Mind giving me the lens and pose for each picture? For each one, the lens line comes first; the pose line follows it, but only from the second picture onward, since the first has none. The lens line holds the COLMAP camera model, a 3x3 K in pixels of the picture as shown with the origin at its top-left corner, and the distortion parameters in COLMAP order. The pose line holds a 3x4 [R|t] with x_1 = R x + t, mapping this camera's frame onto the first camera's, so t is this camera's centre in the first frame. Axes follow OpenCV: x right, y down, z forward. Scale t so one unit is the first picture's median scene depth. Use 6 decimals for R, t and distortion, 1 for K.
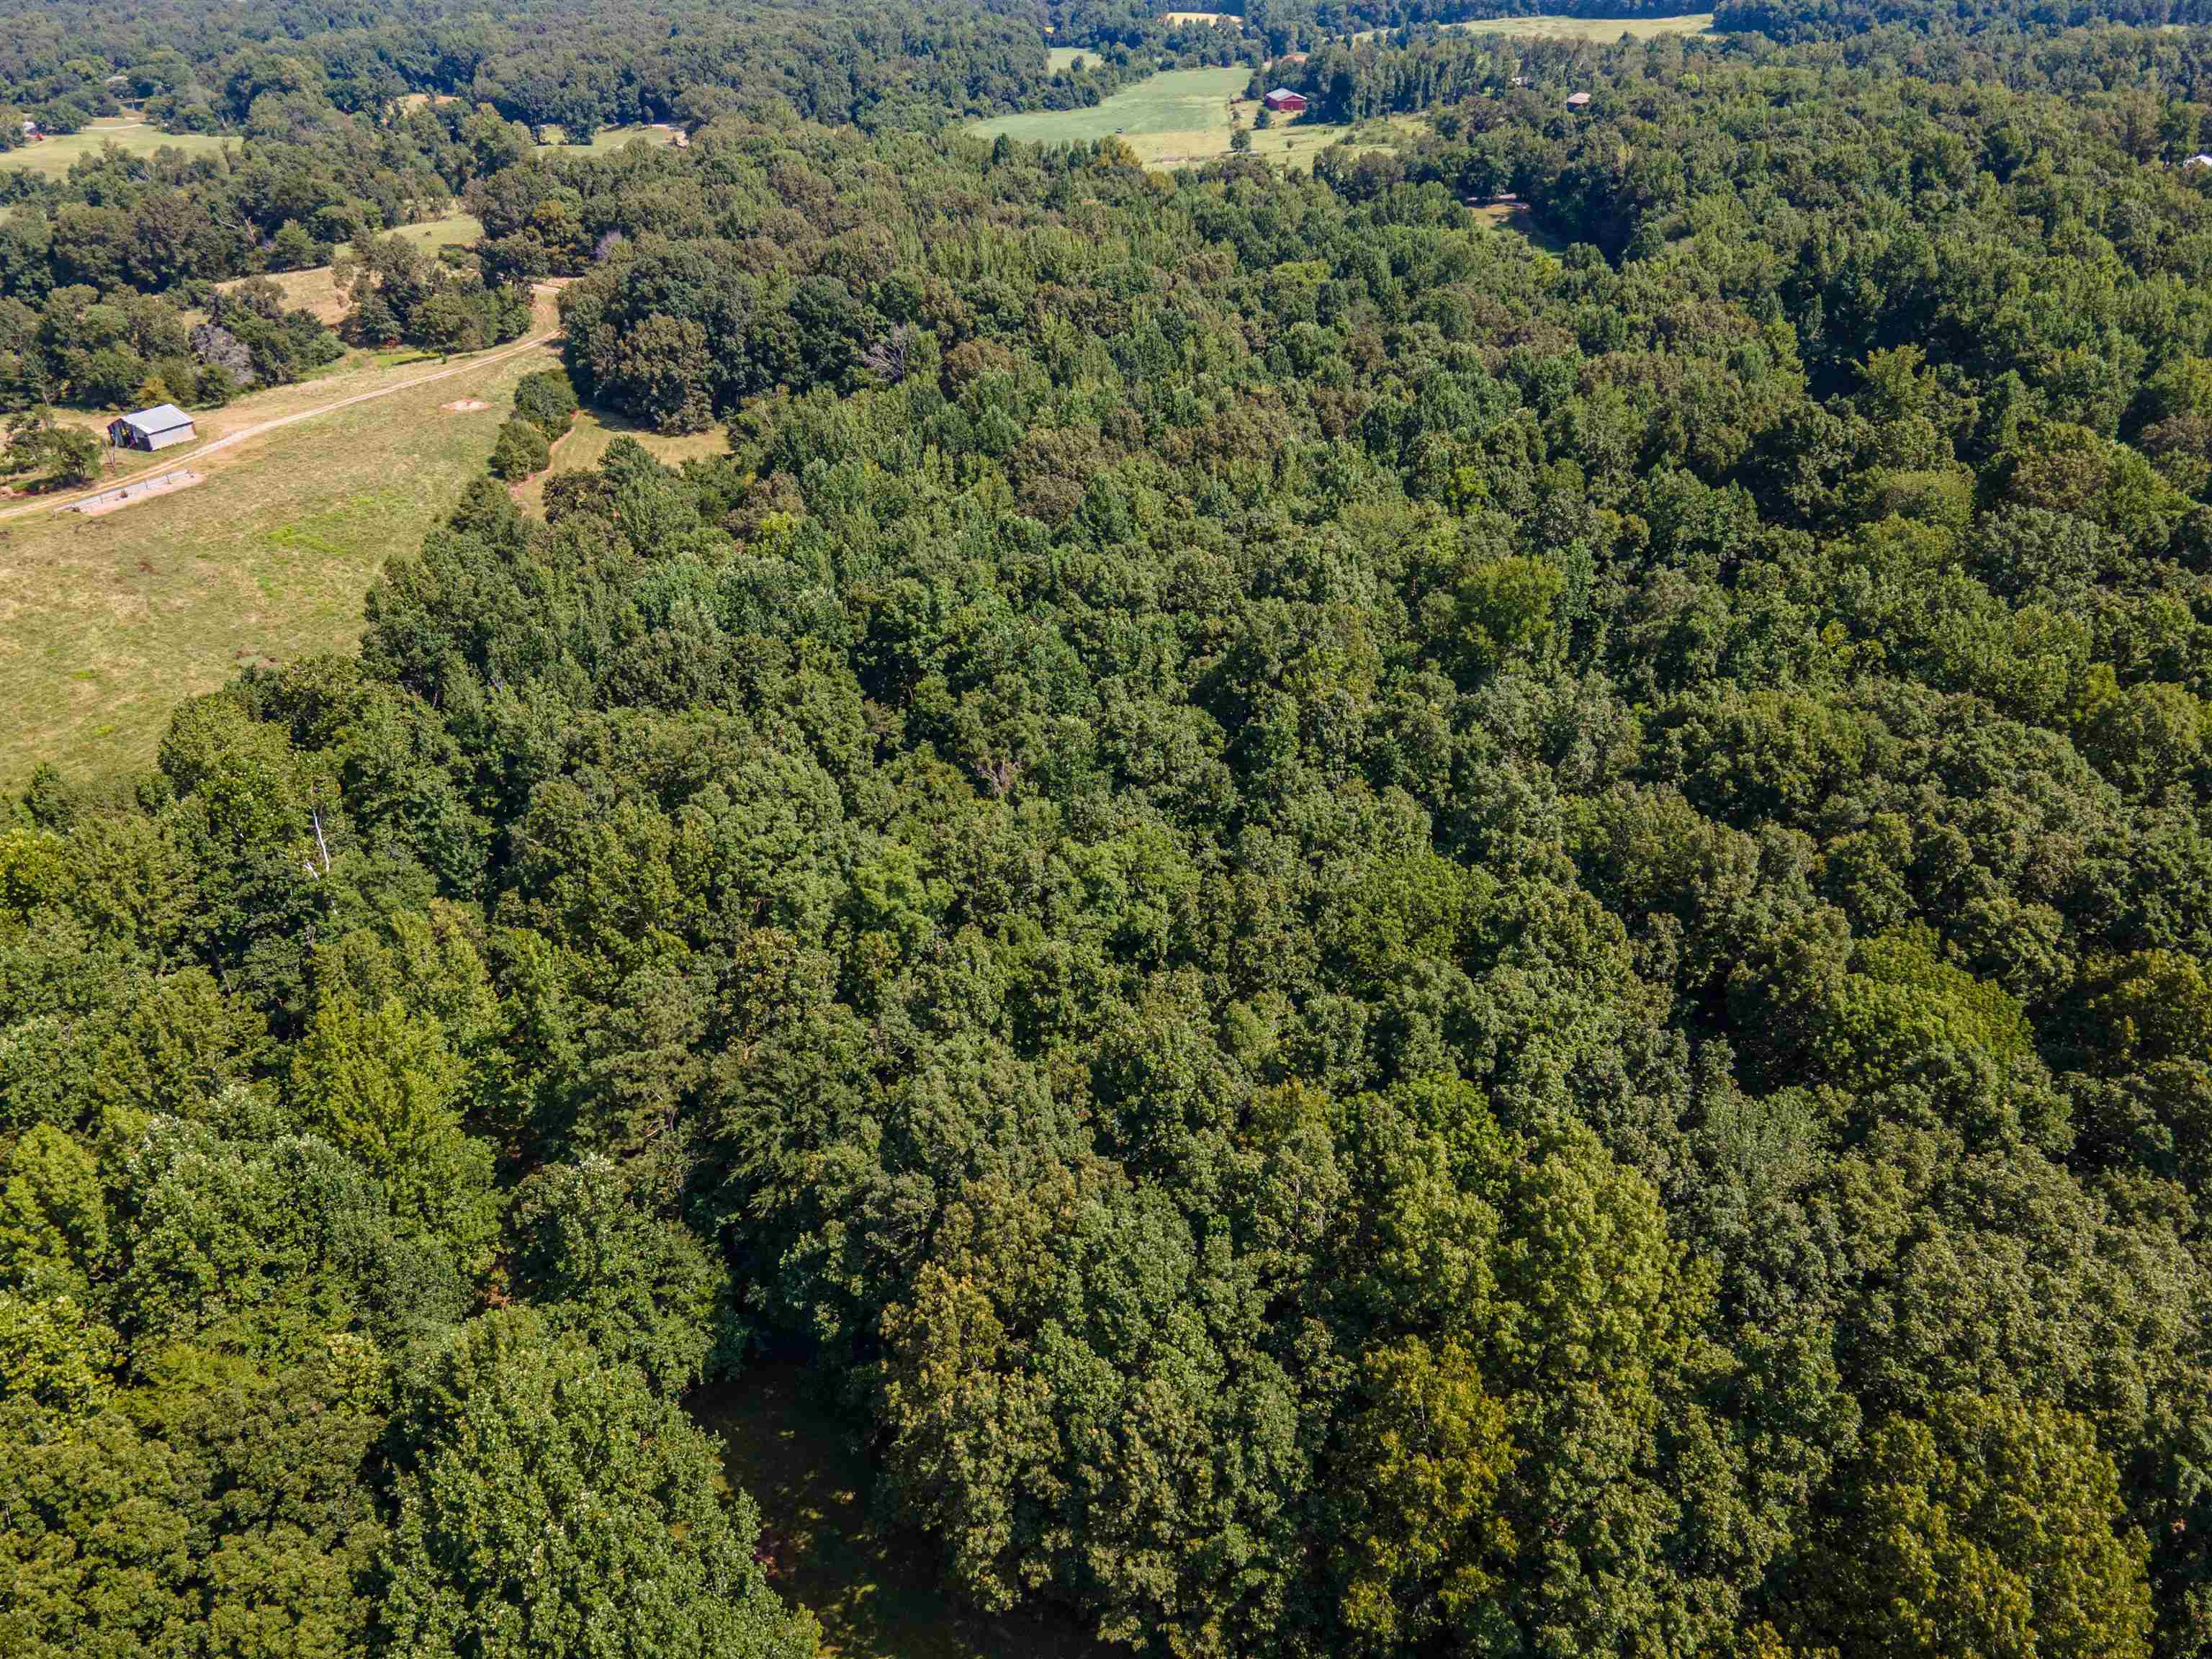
lens RADIAL K [[1622.6, 0, 1101.0], [0, 1622.6, 826.8], [0, 0, 1]] dist [0.032709, 0.031351]
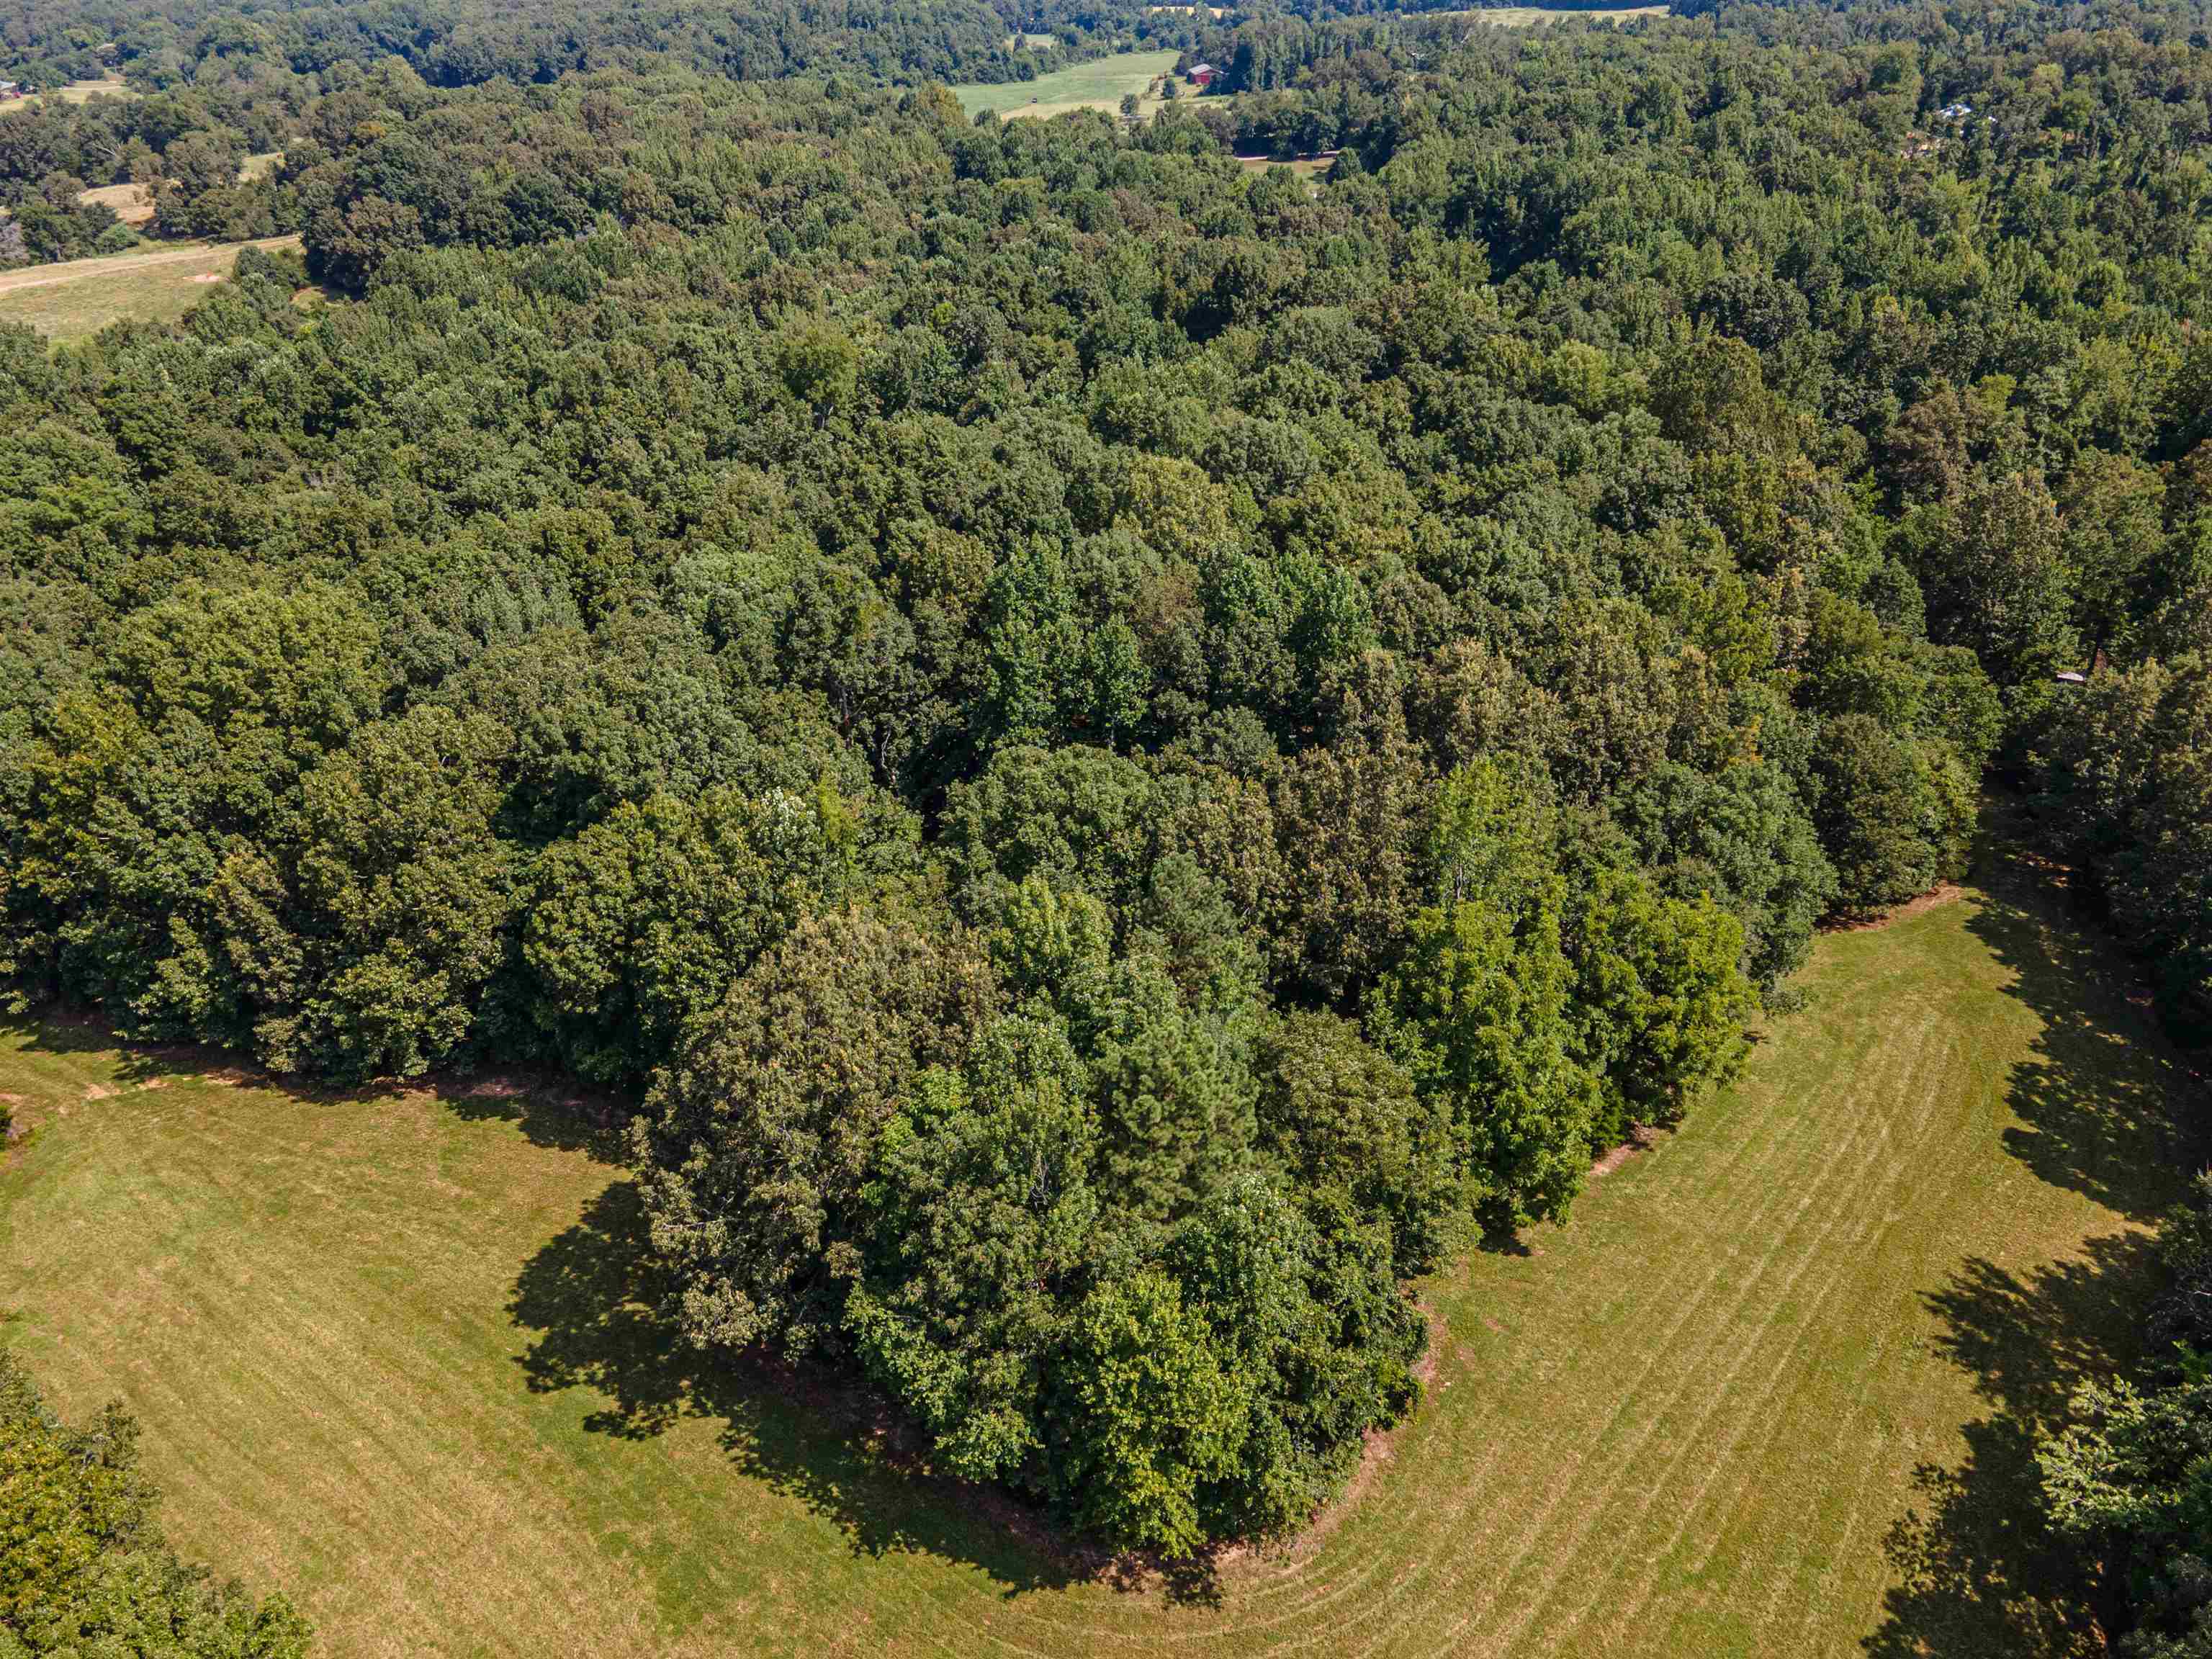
lens RADIAL K [[1622.6, 0, 1089.4], [0, 1622.6, 829.7], [0, 0, 1]] dist [0.032709, 0.031351]
pose [[0.998813, 0.029107, -0.039044, 0.268286], [-0.029248, 0.999568, -0.003028, 0.101431], [0.038939, 0.004166, 0.999233, -0.085712]]
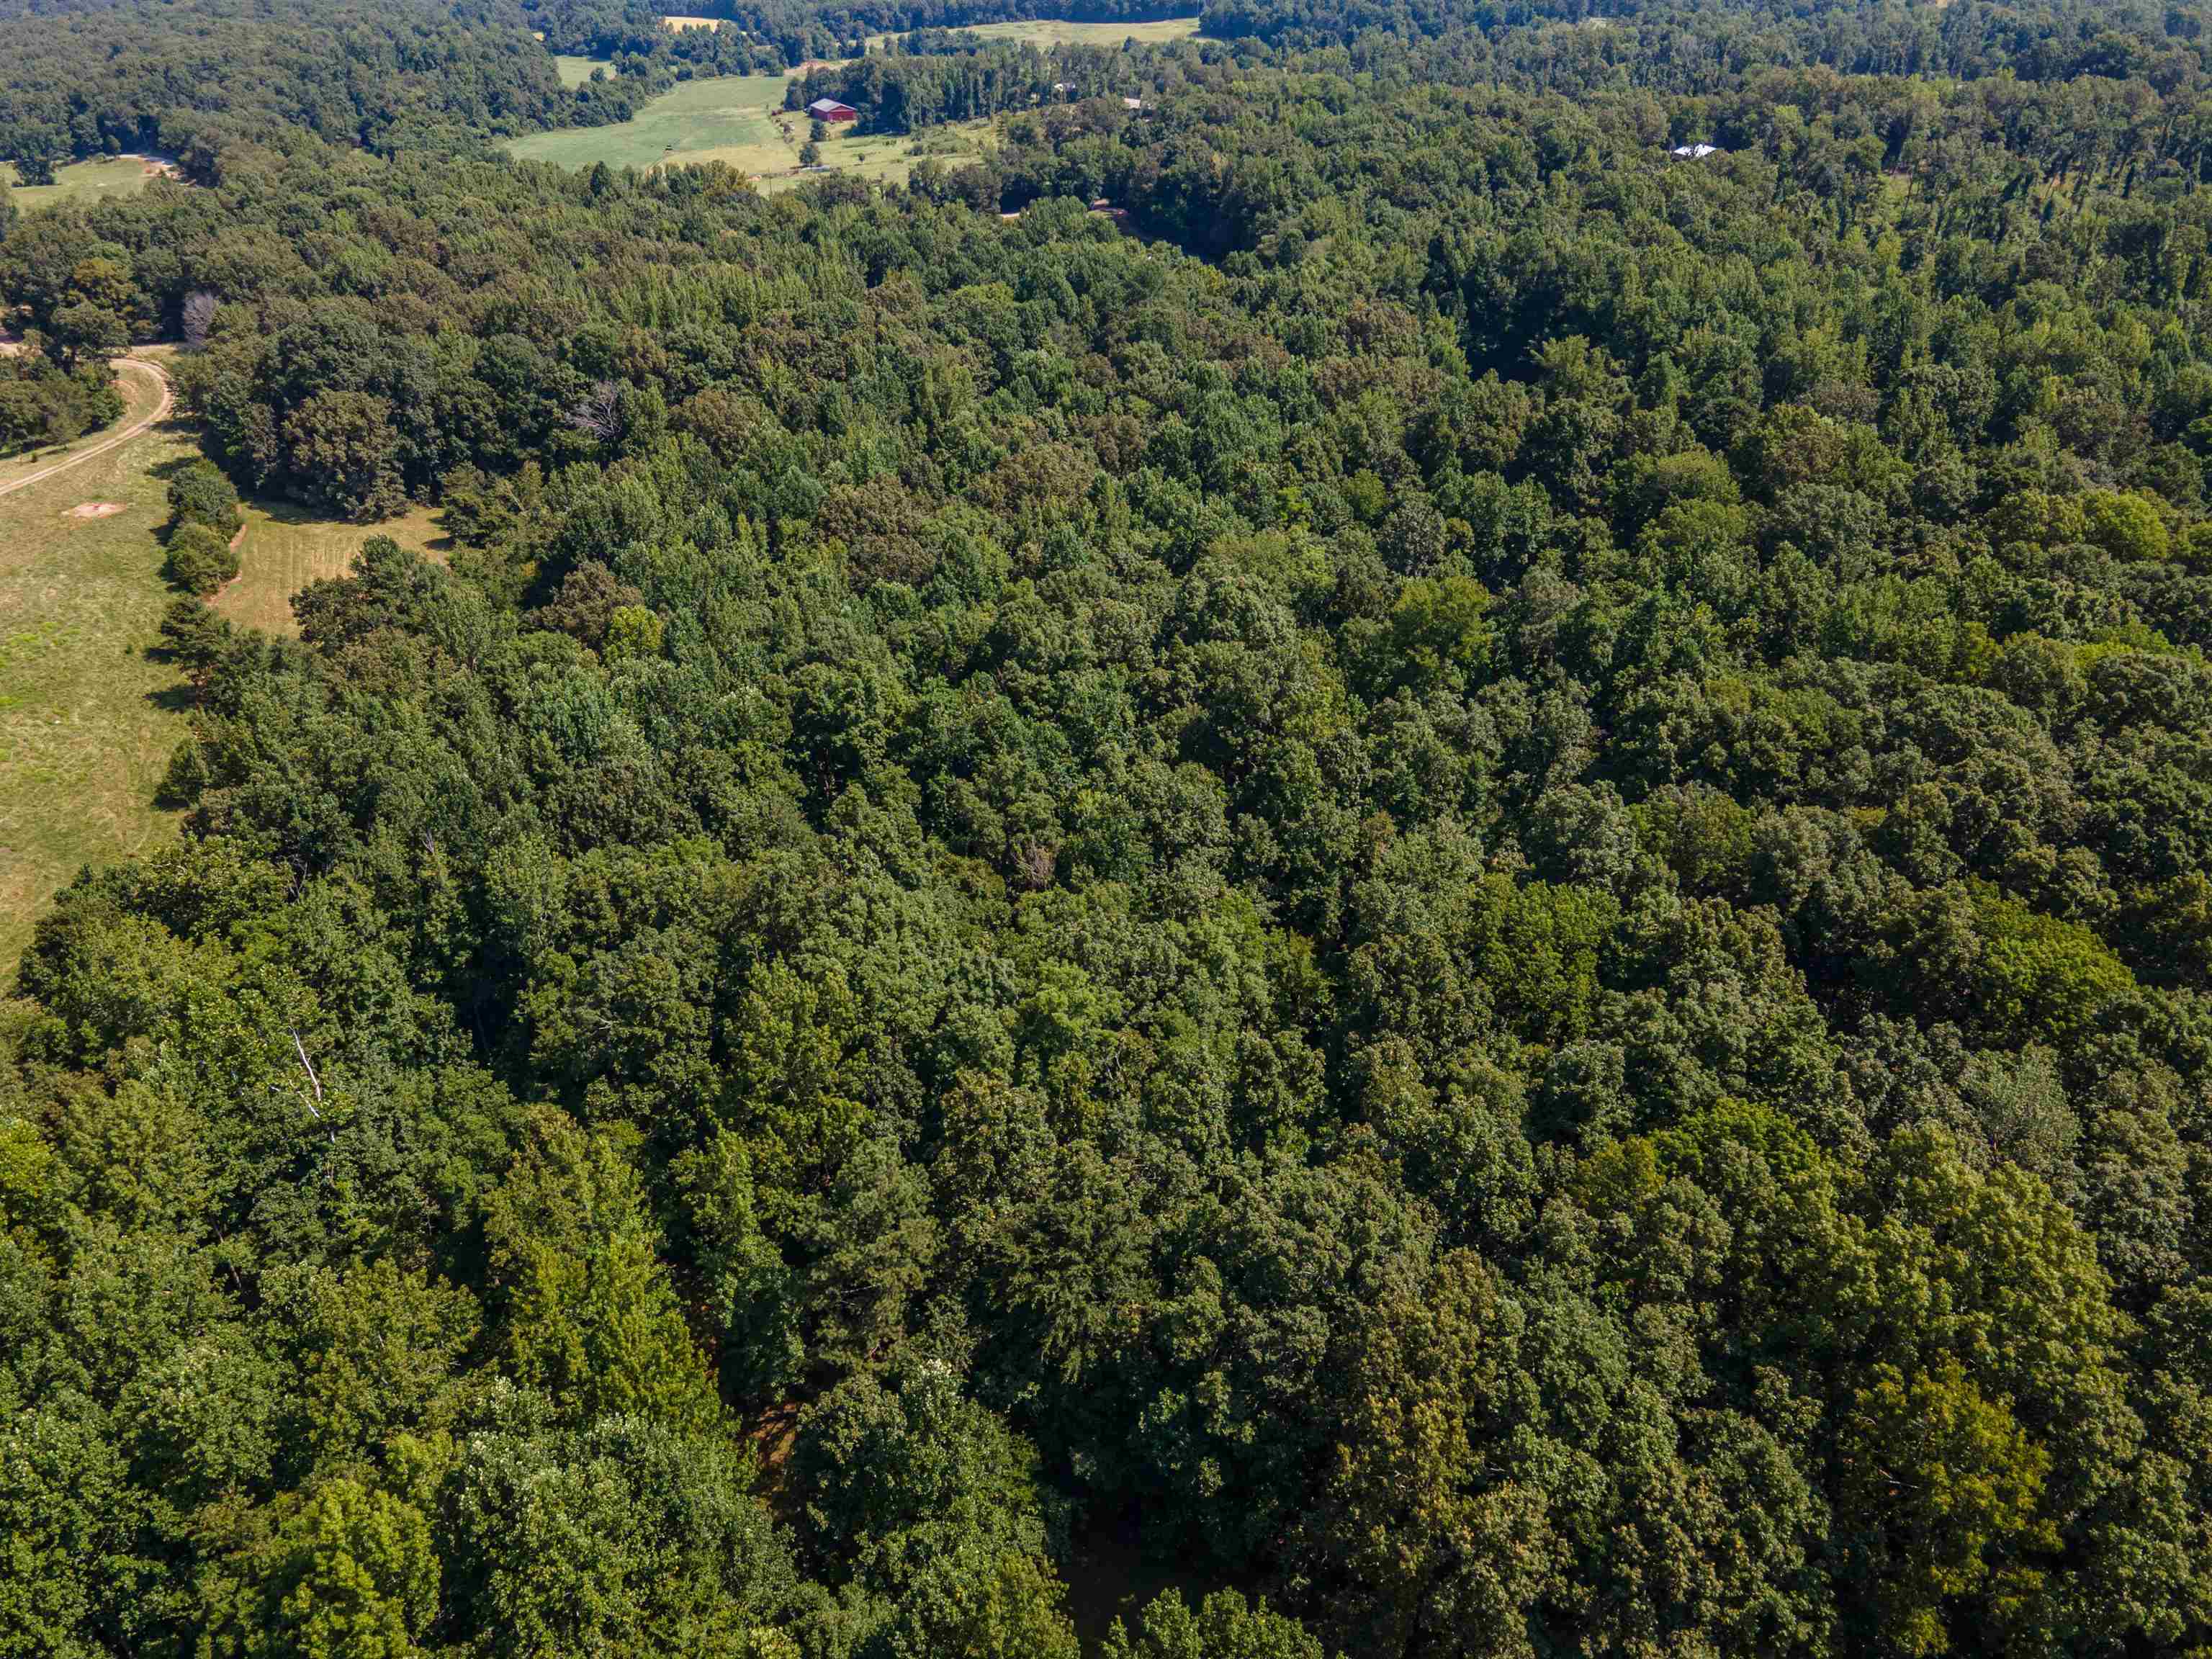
lens RADIAL K [[1622.6, 0, 1113.3], [0, 1622.6, 819.9], [0, 0, 1]] dist [0.032709, 0.031351]
pose [[0.954037, -0.148396, 0.260368, -0.132029], [0.148959, 0.988685, 0.017685, -0.033211], [-0.260046, 0.021912, 0.965348, 0.024610]]
